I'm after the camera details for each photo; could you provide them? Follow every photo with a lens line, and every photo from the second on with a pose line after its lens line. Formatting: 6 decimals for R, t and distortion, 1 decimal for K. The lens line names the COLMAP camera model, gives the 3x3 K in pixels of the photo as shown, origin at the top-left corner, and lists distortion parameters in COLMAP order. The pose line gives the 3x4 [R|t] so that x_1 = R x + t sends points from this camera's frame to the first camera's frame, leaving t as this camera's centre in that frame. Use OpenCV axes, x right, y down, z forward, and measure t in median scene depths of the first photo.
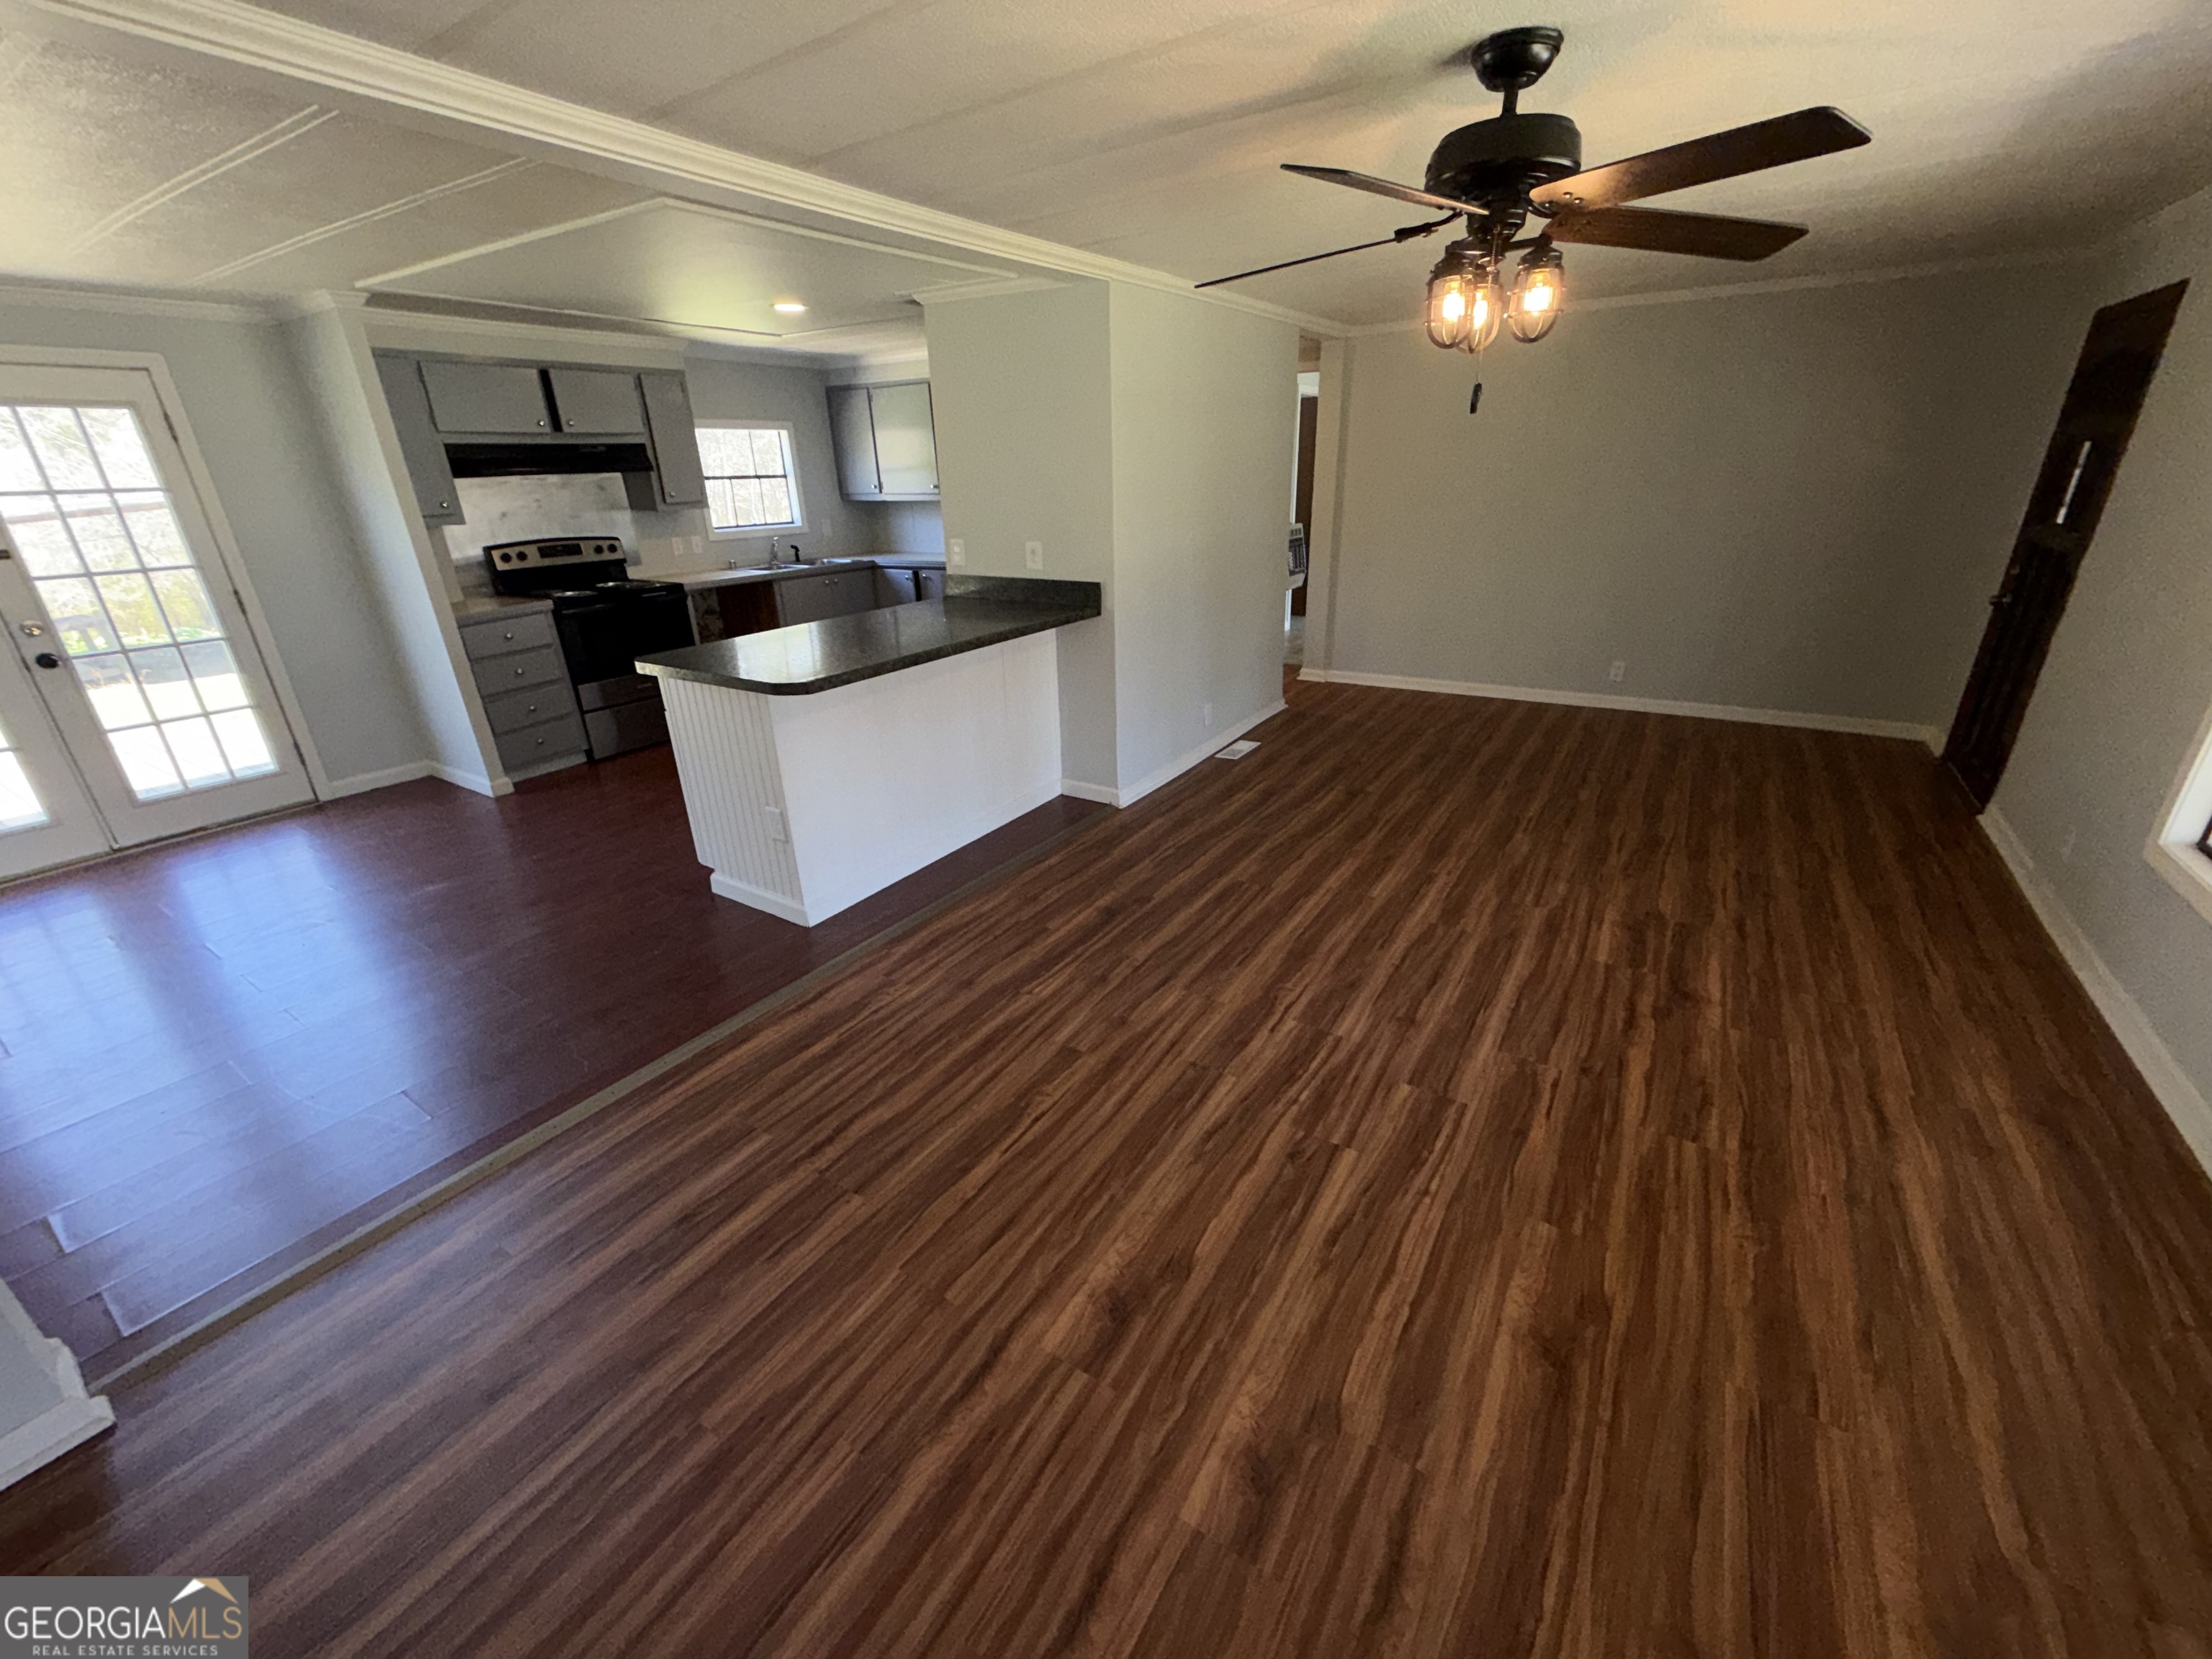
lens RADIAL K [[883.4, 0, 1107.1], [0, 883.4, 826.9], [0, 0, 1]] dist [0.000107, 0.000244]
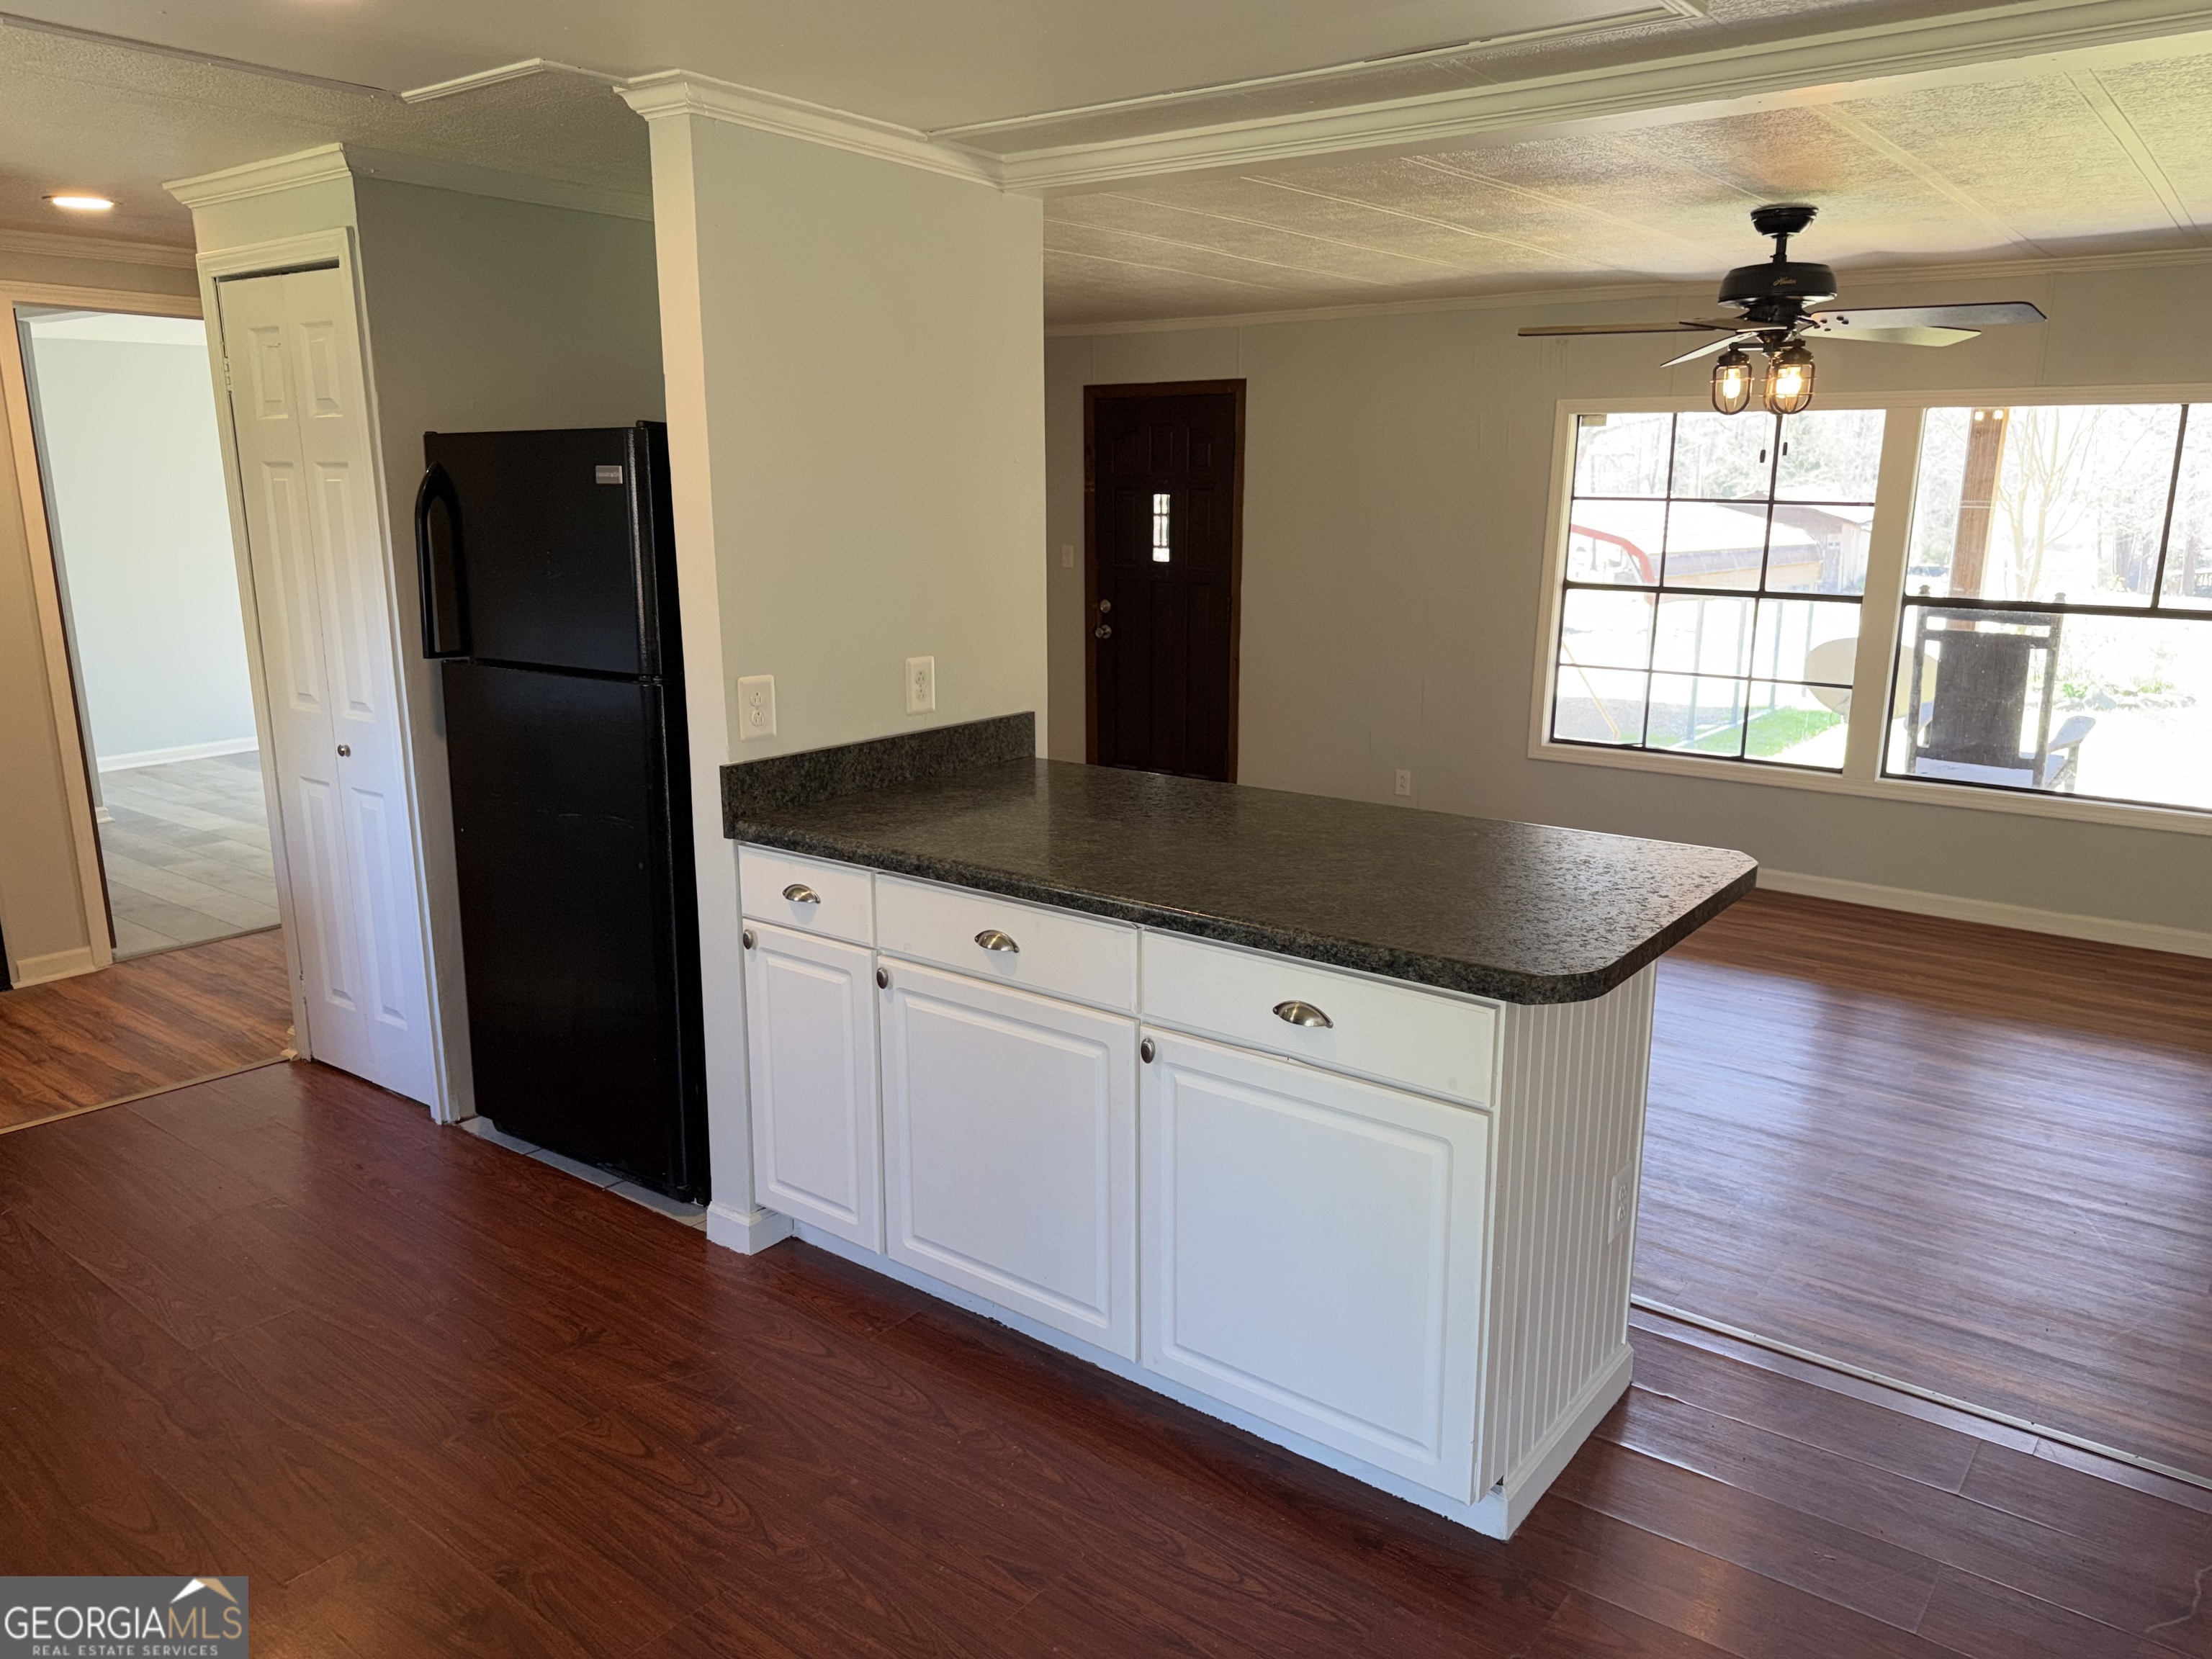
lens RADIAL K [[1558.7, 0, 1103.2], [0, 1558.7, 829.7], [0, 0, 1]] dist [0.054664, -0.068035]
pose [[0.088818, -0.194449, 0.976883, -1.052658], [0.378400, 0.913816, 0.147491, -0.368557], [-0.921371, 0.356553, 0.154742, 0.922567]]
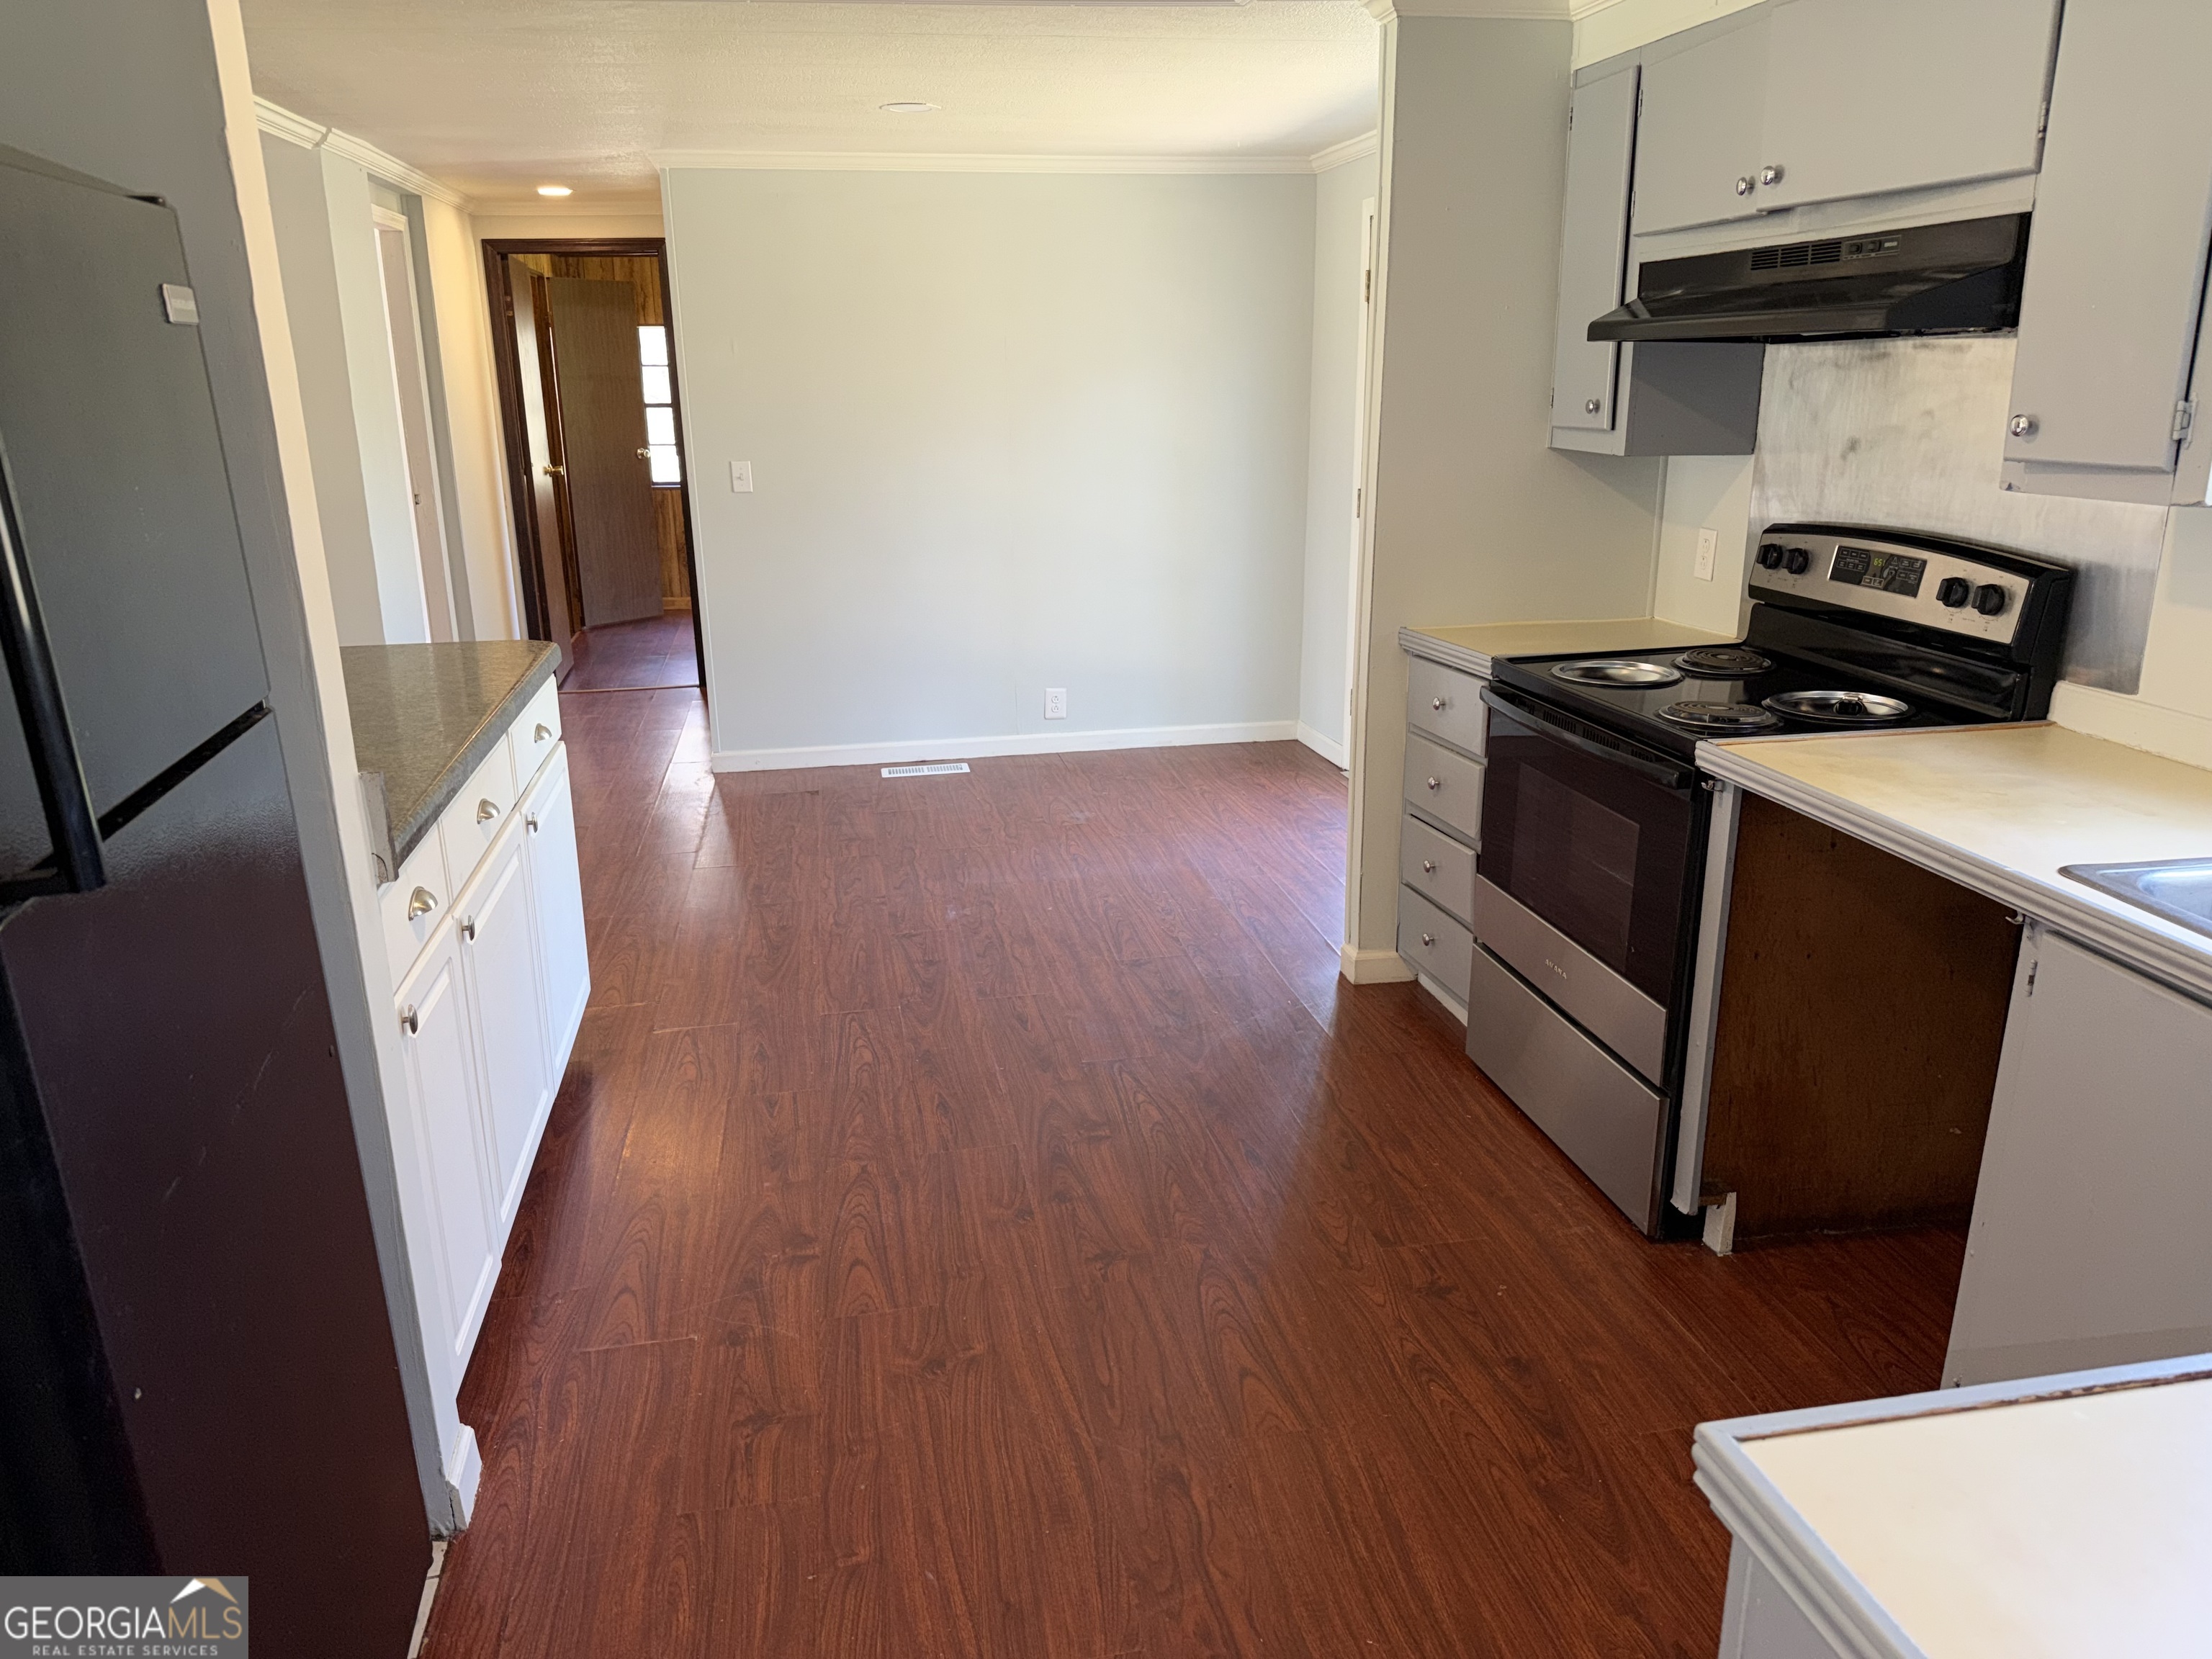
lens RADIAL K [[1541.6, 0, 1112.9], [0, 1541.6, 819.1], [0, 0, 1]] dist [0.055458, -0.115795]
pose [[-0.722605, 0.226845, -0.652980, -0.058809], [-0.232511, 0.809822, 0.538634, -0.694693], [0.650984, 0.541045, -0.532438, 1.702729]]
